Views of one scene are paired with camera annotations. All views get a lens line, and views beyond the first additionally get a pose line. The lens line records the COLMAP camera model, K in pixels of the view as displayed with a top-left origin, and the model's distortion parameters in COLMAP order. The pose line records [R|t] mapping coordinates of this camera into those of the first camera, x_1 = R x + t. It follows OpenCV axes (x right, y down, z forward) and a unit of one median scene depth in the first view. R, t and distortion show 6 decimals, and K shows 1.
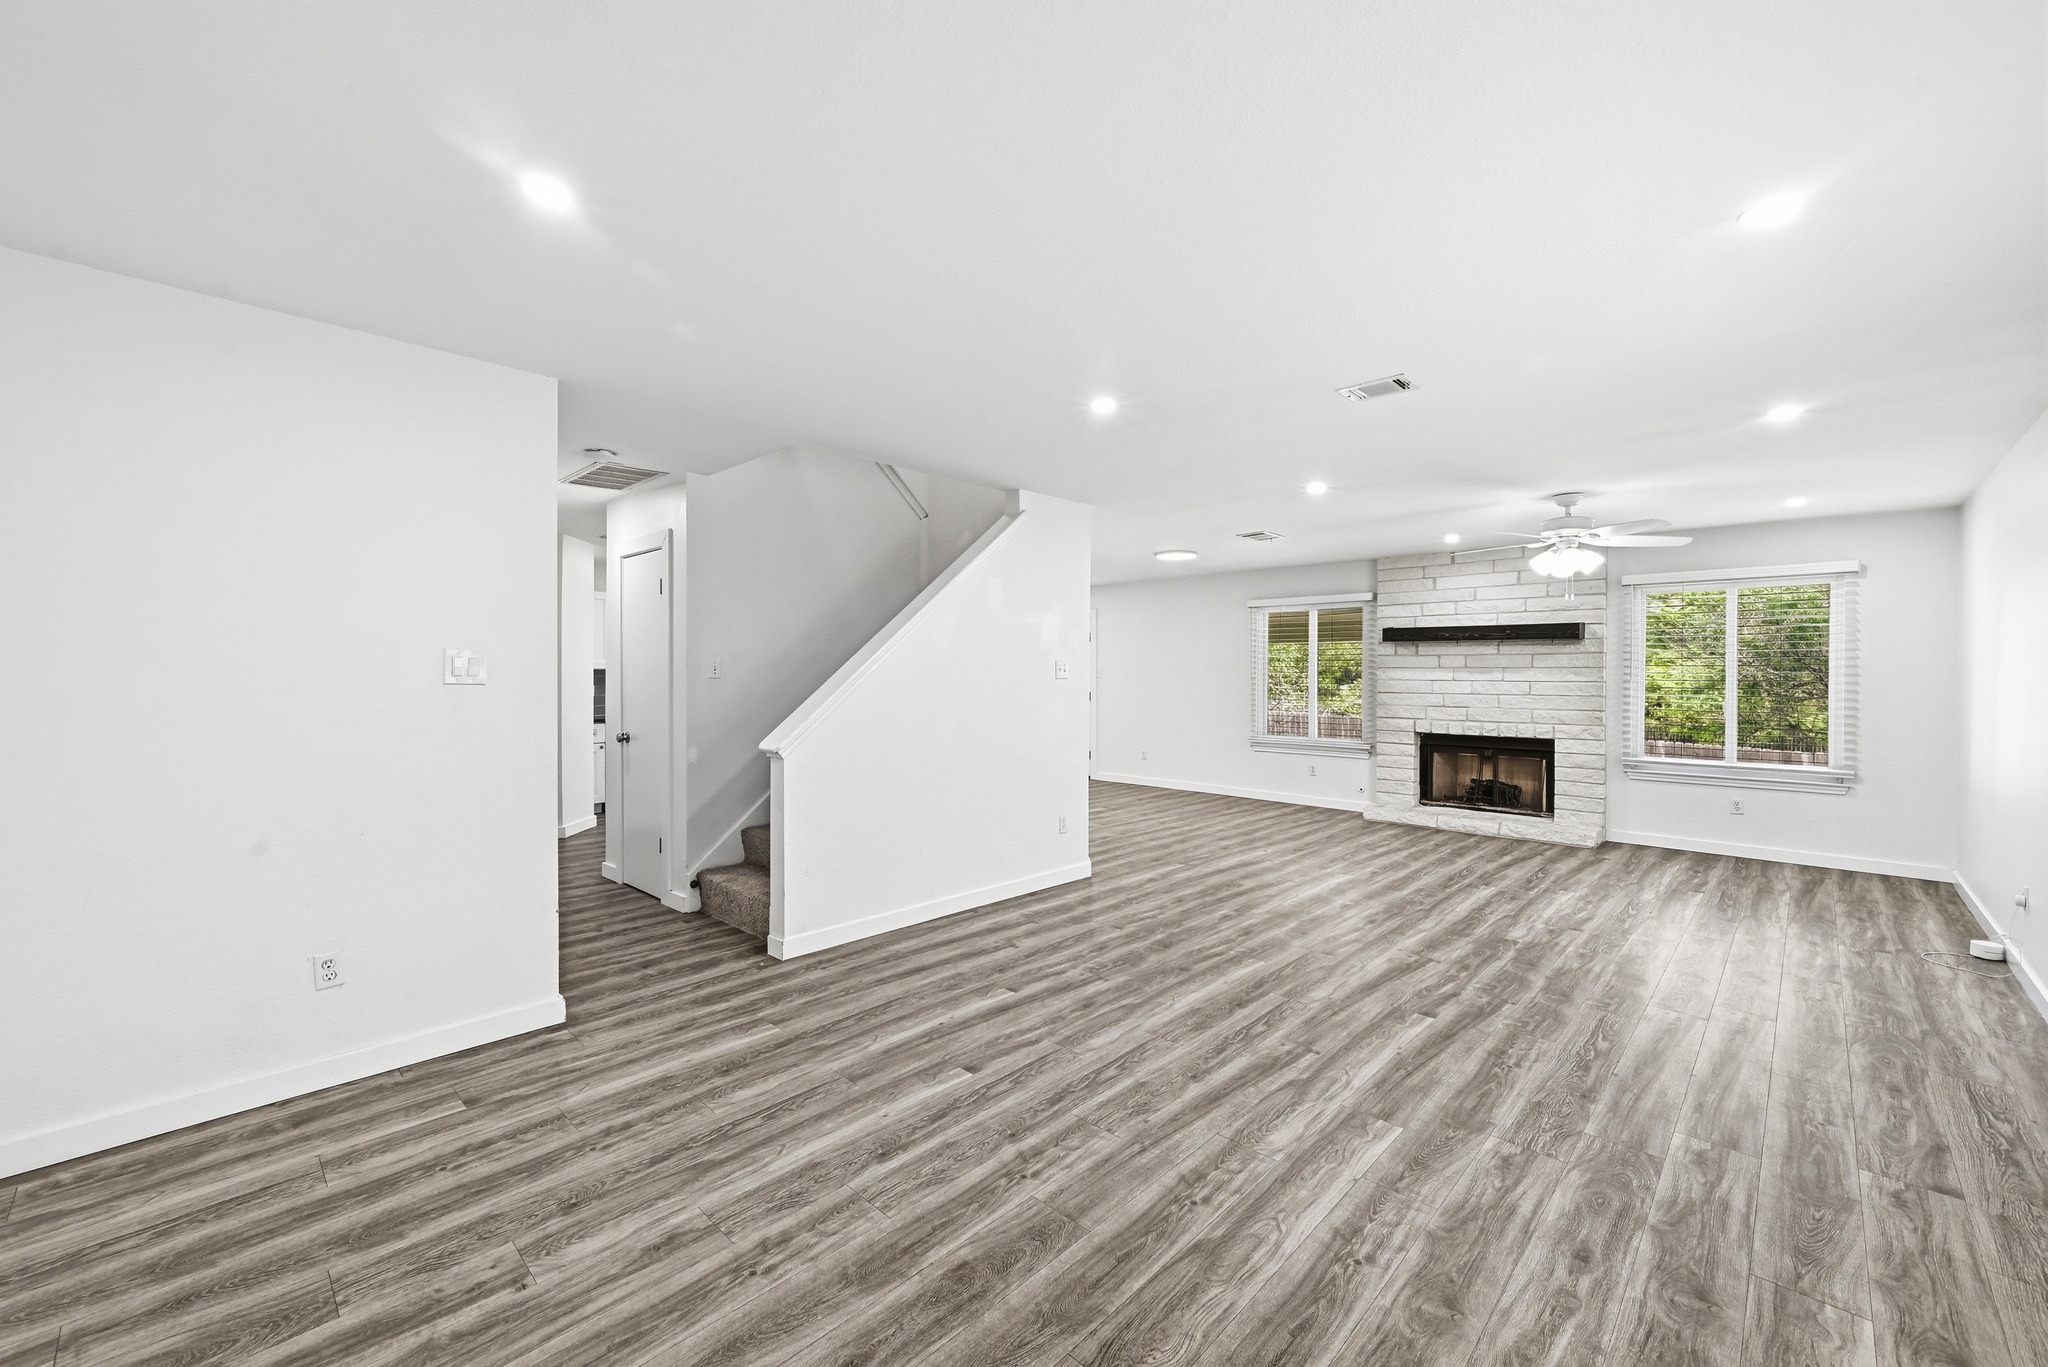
lens RADIAL K [[786.7, 0, 1037.7], [0, 786.7, 672.1], [0, 0, 1]] dist [0.000220, 0.000271]
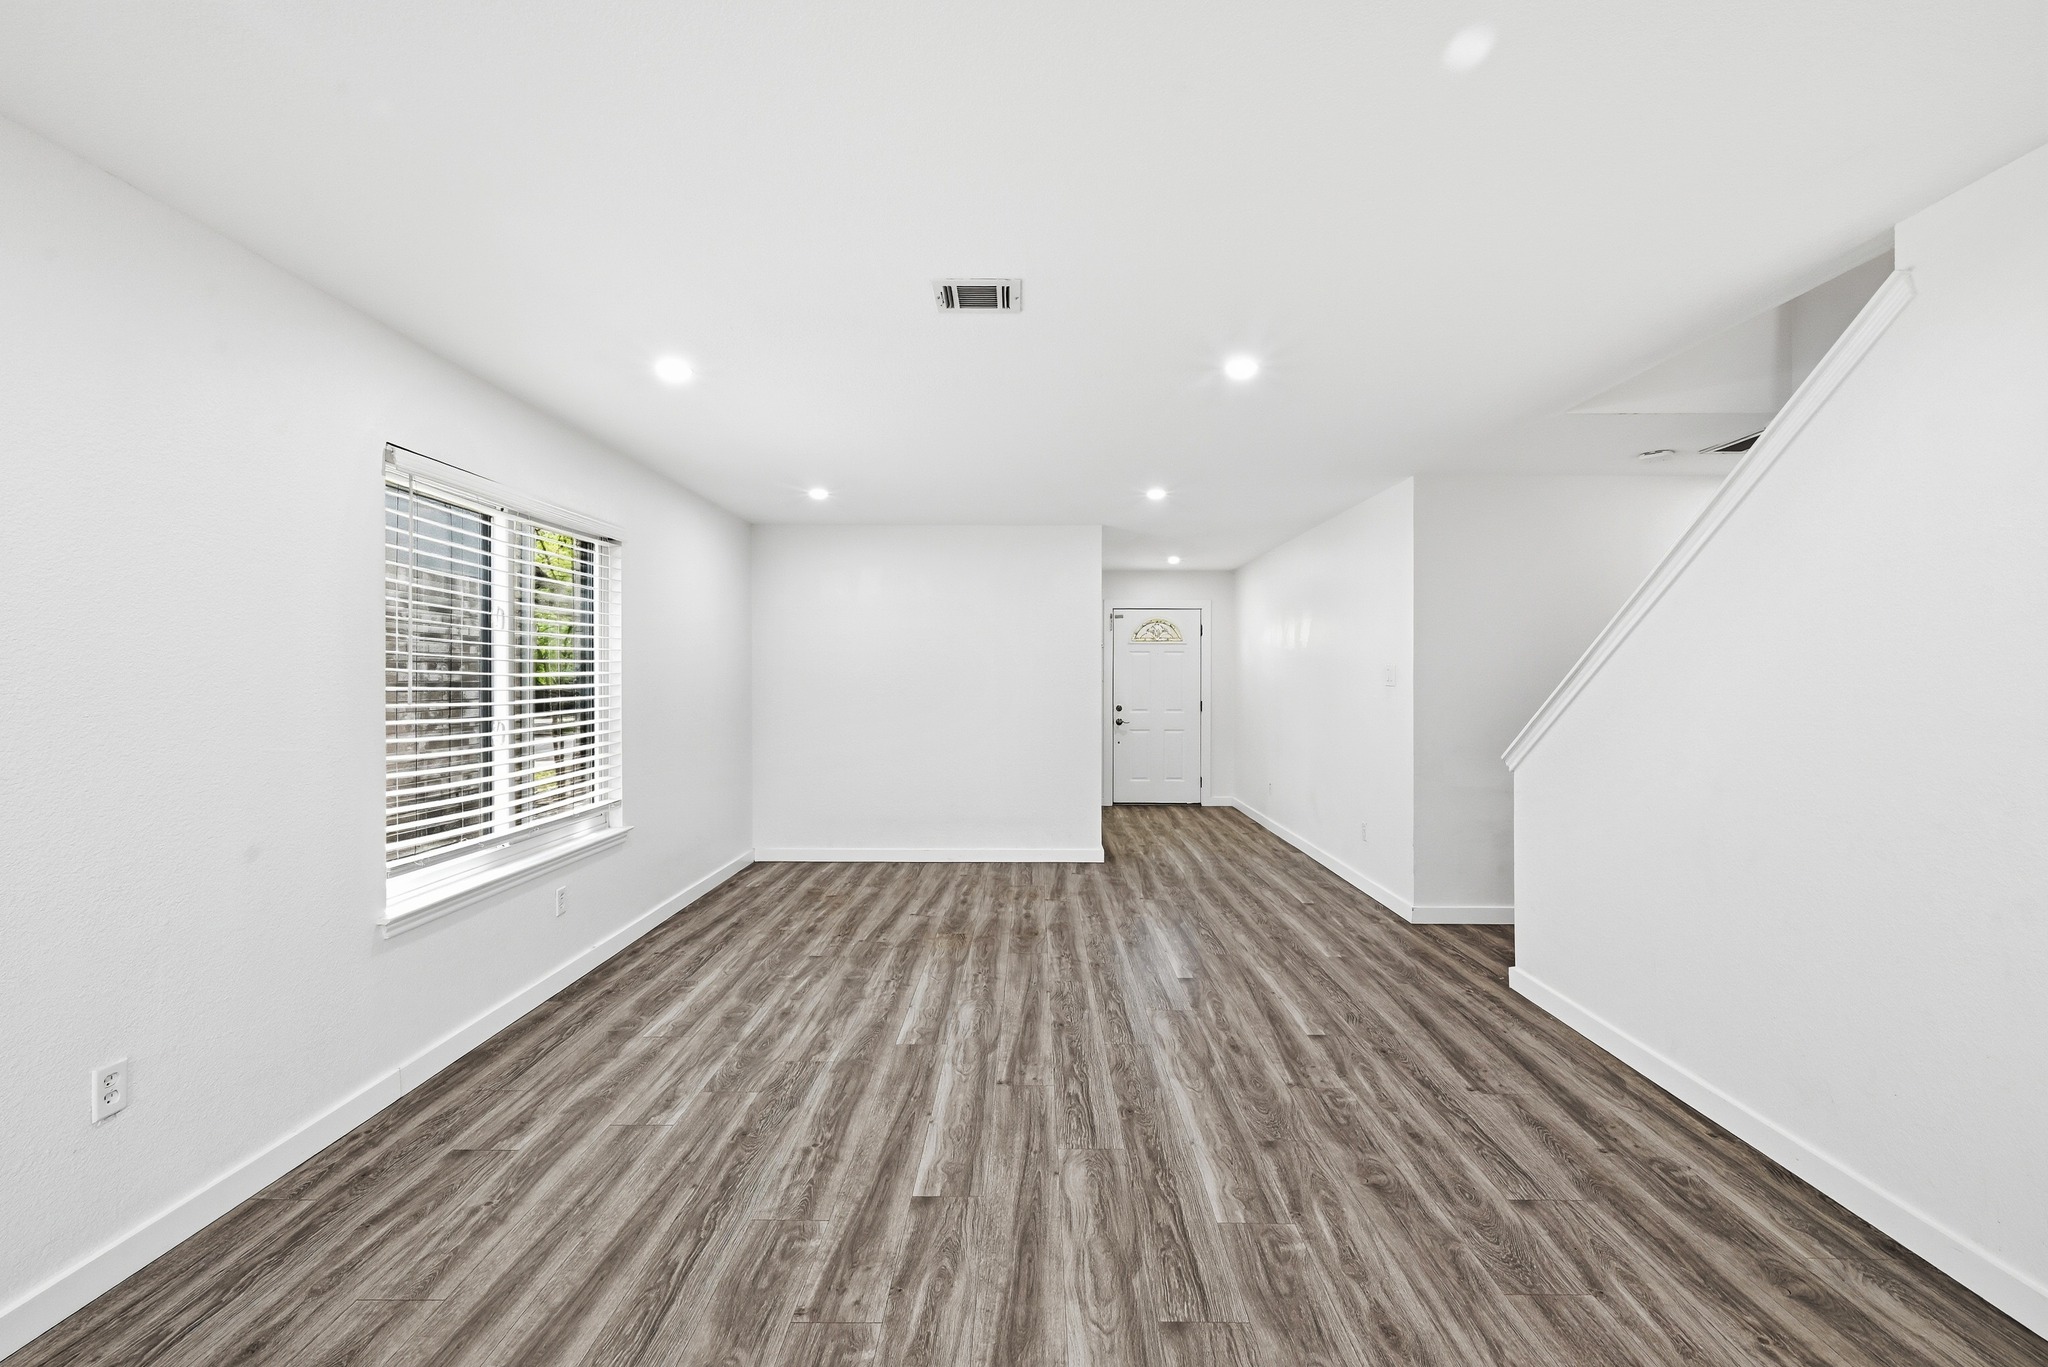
lens RADIAL K [[814.0, 0, 1018.4], [0, 814.0, 679.6], [0, 0, 1]] dist [0.001013, 0.000230]
pose [[-0.727048, -0.002653, -0.686581, 0.780087], [-0.004336, 0.999990, 0.000727, 0.005120], [0.686573, 0.003505, -0.727053, 1.334207]]
